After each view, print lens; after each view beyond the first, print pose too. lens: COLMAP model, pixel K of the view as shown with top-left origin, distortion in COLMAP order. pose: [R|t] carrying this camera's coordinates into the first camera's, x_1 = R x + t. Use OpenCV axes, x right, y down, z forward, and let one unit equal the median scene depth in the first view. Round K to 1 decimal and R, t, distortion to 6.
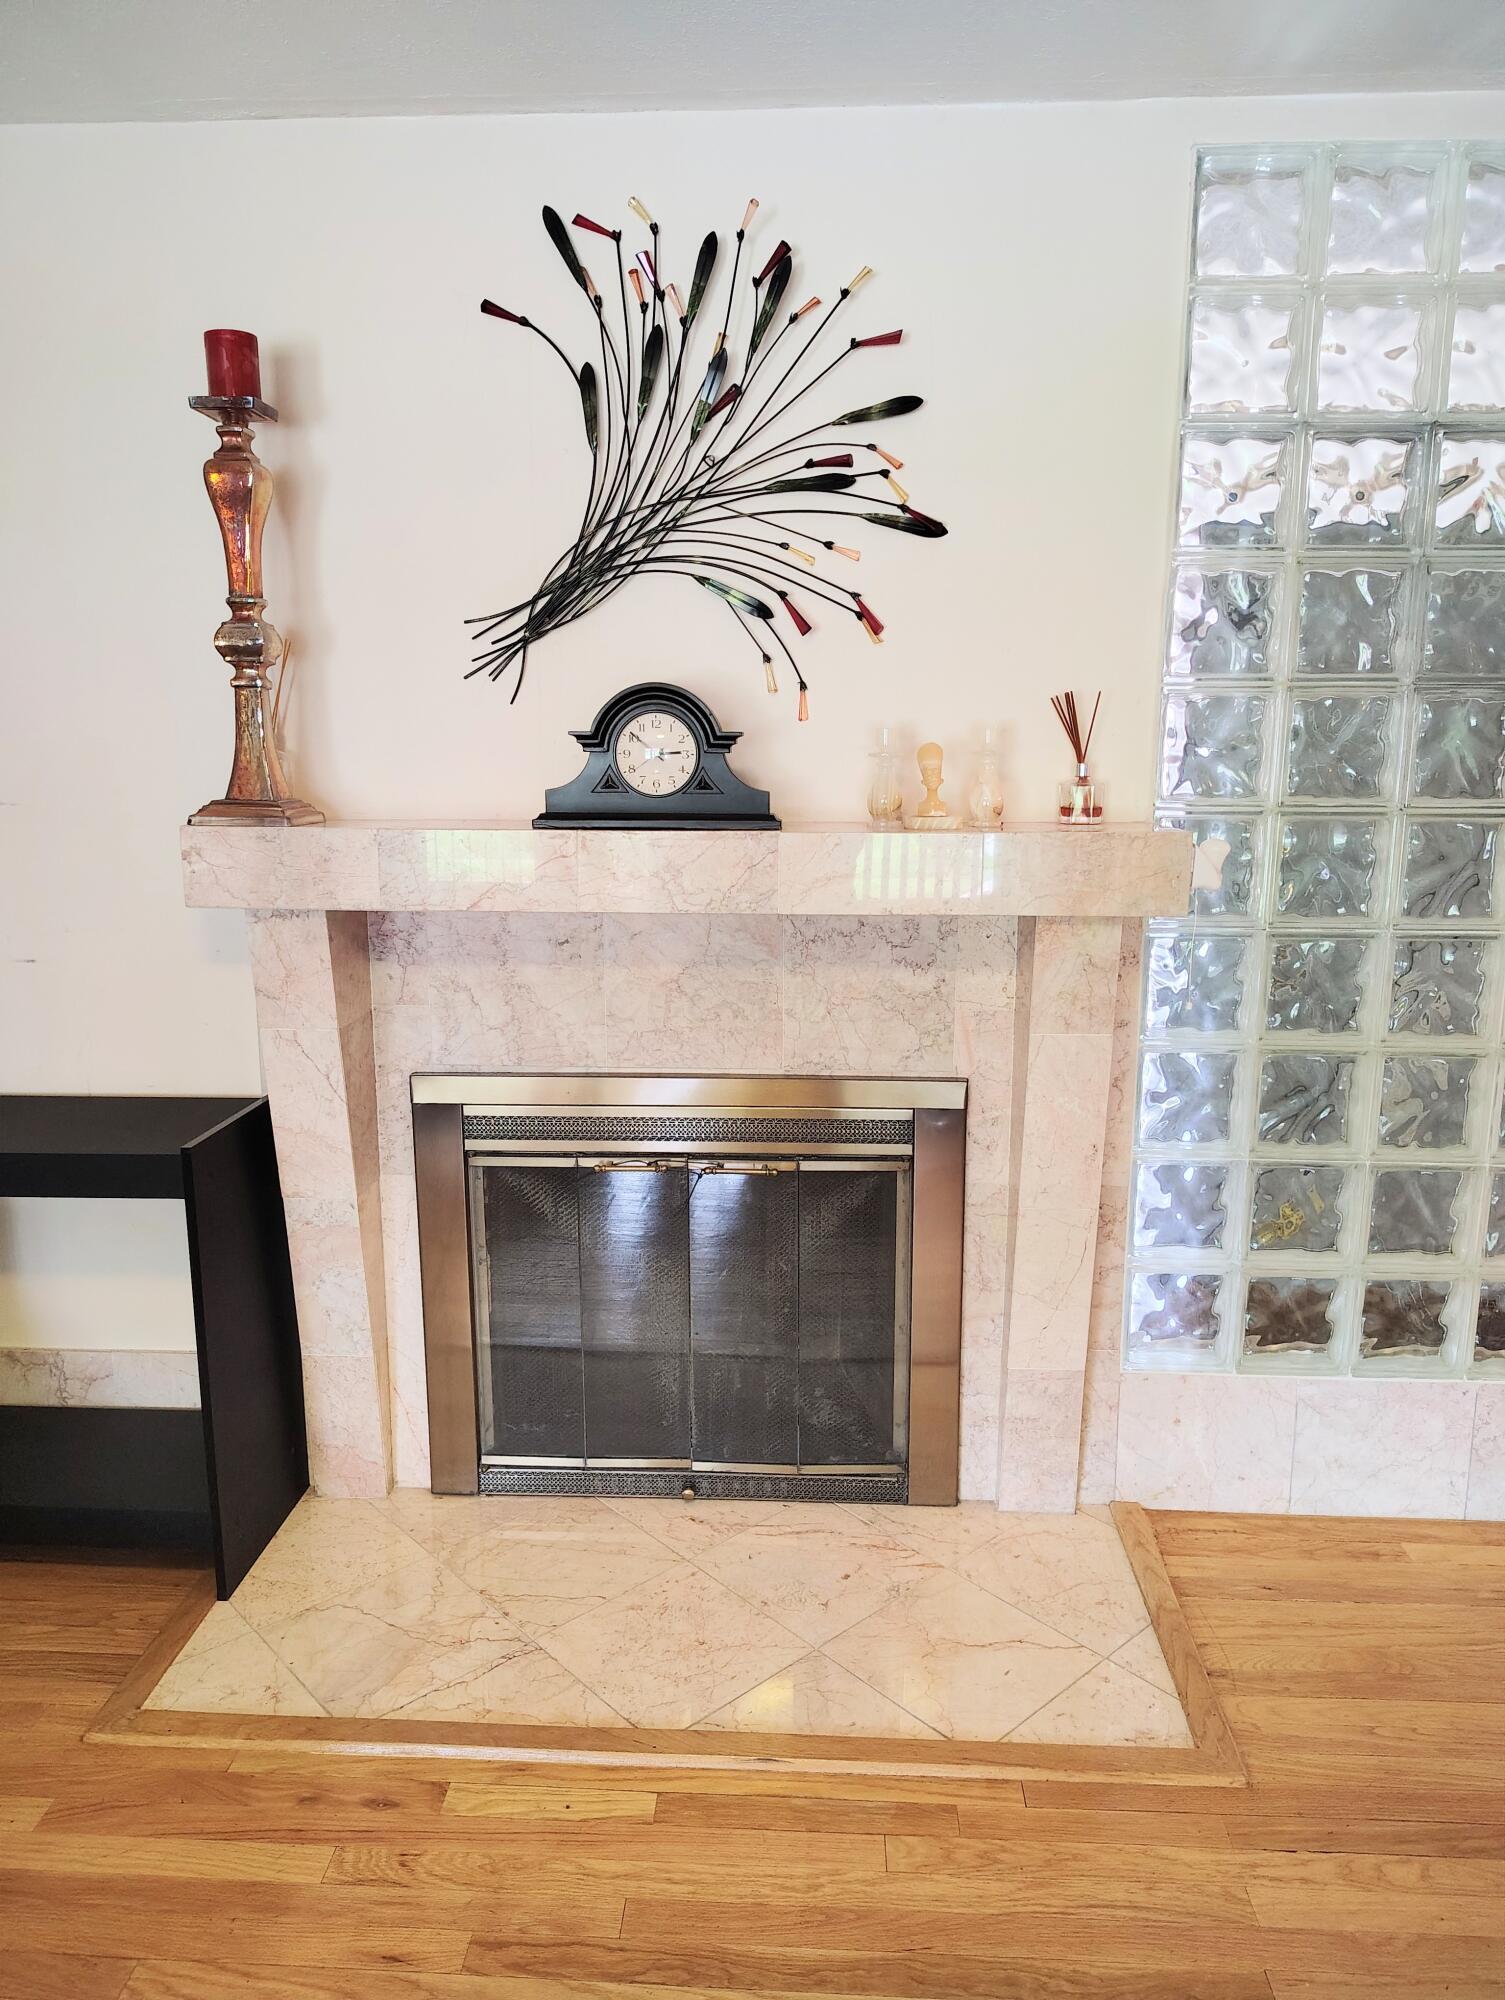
lens RADIAL K [[1355.4, 0, 760.2], [0, 1355.4, 1005.6], [0, 0, 1]] dist [0.019725, -0.001986]
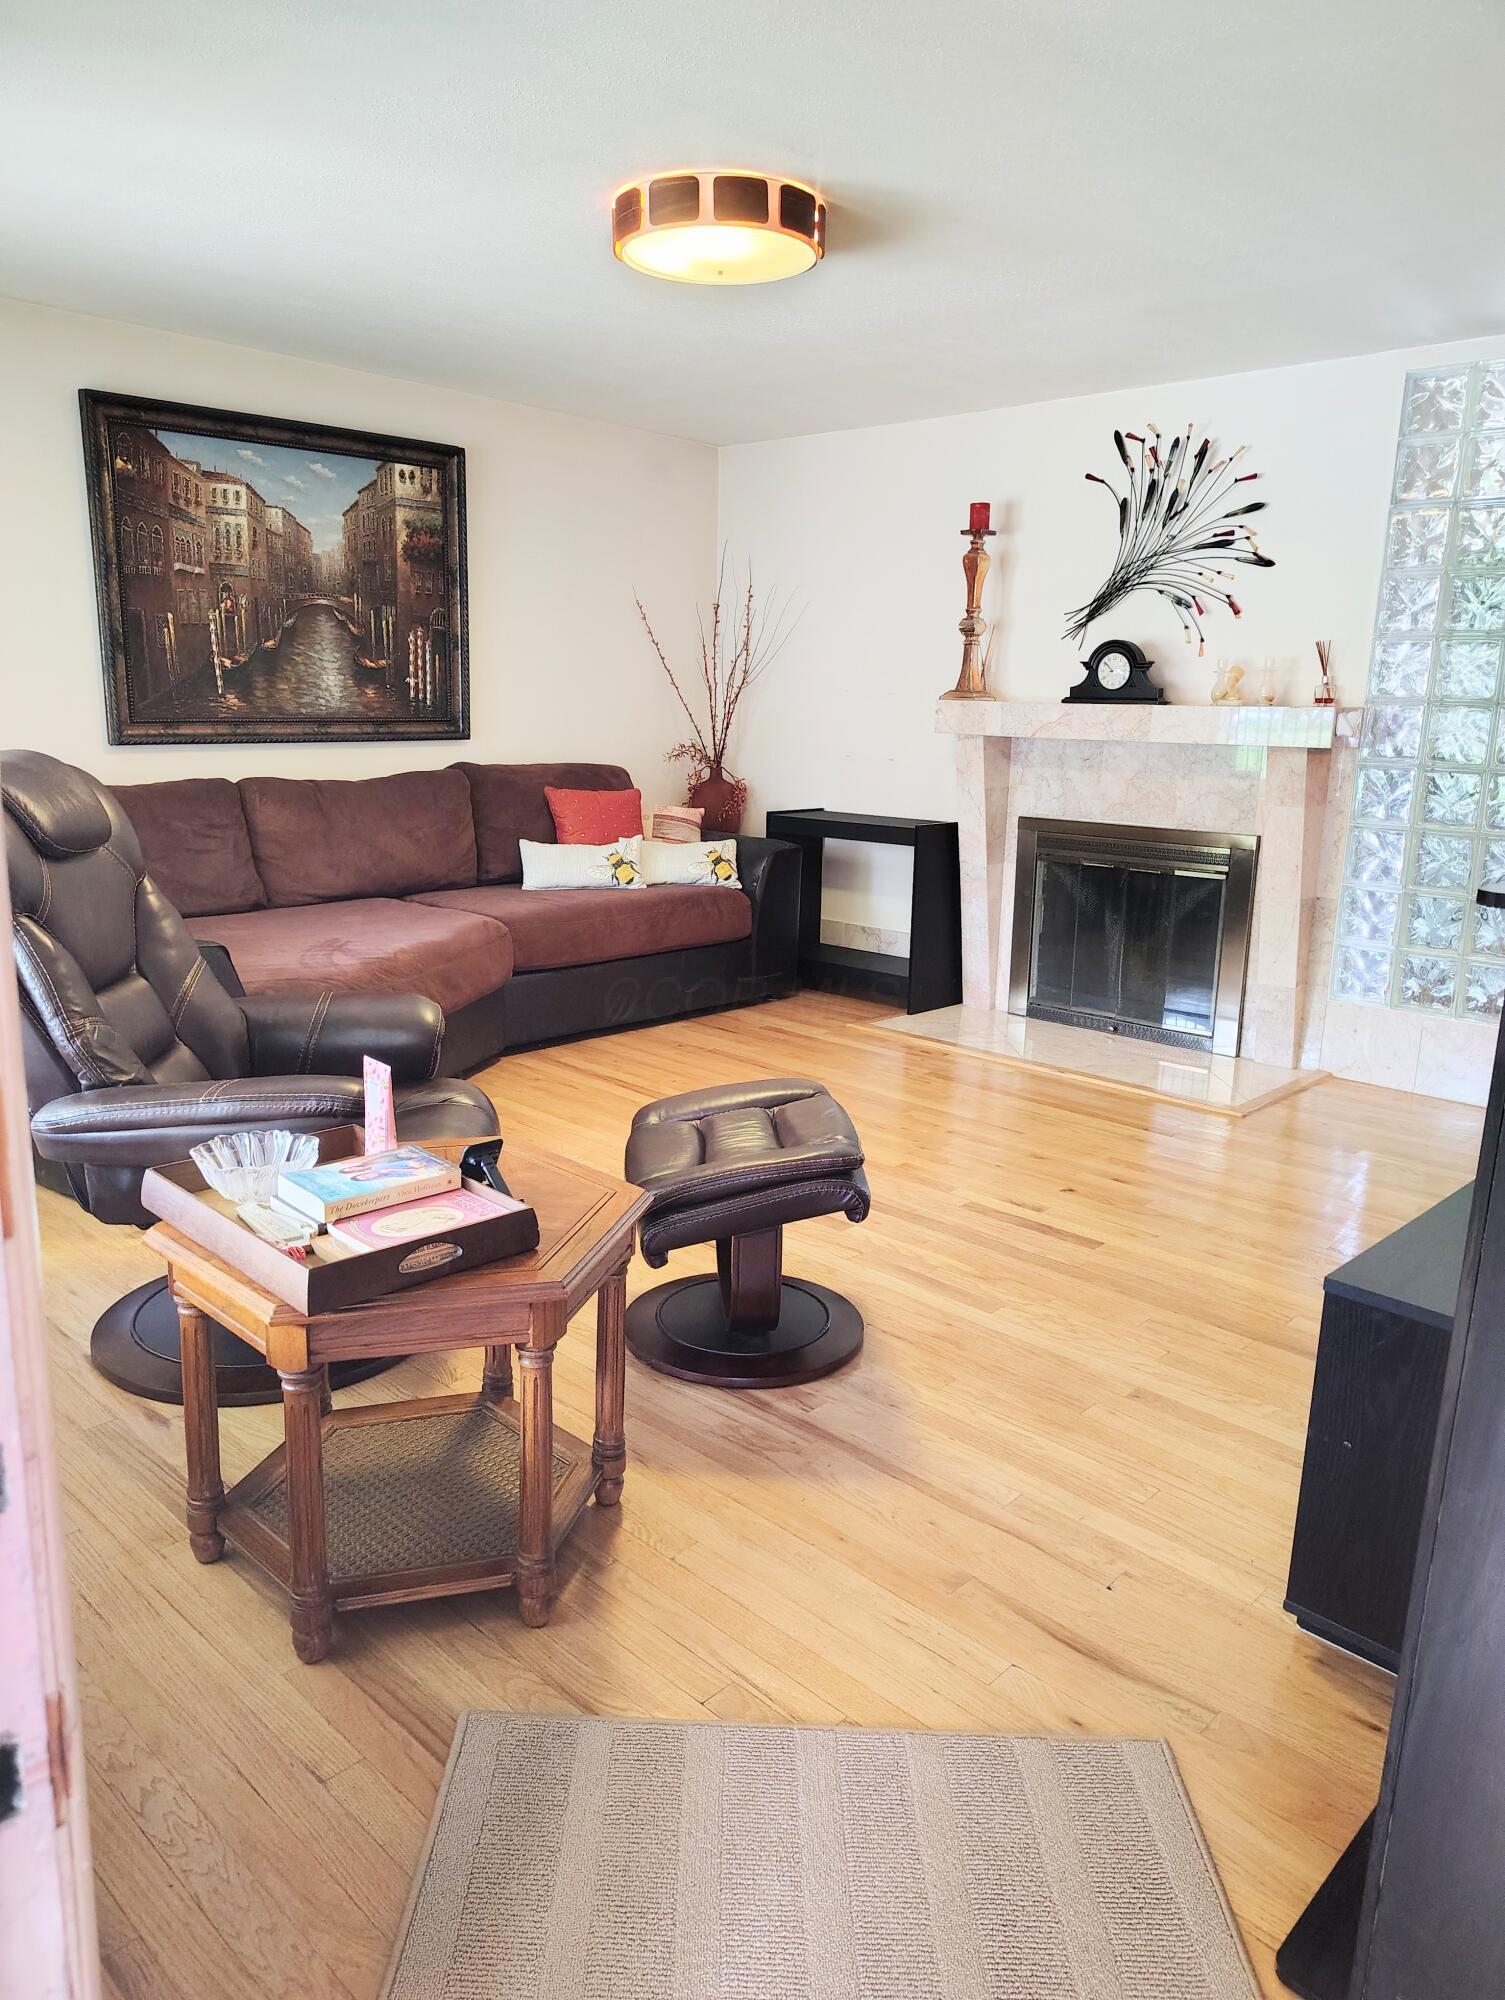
lens RADIAL K [[1355.4, 0, 746.6], [0, 1355.4, 1001.6], [0, 0, 1]] dist [0.019725, -0.001986]
pose [[0.754896, 0.156661, -0.636859, 0.971949], [-0.140277, 0.987148, 0.076553, 0.269539], [0.640667, 0.031547, 0.767171, -1.110343]]
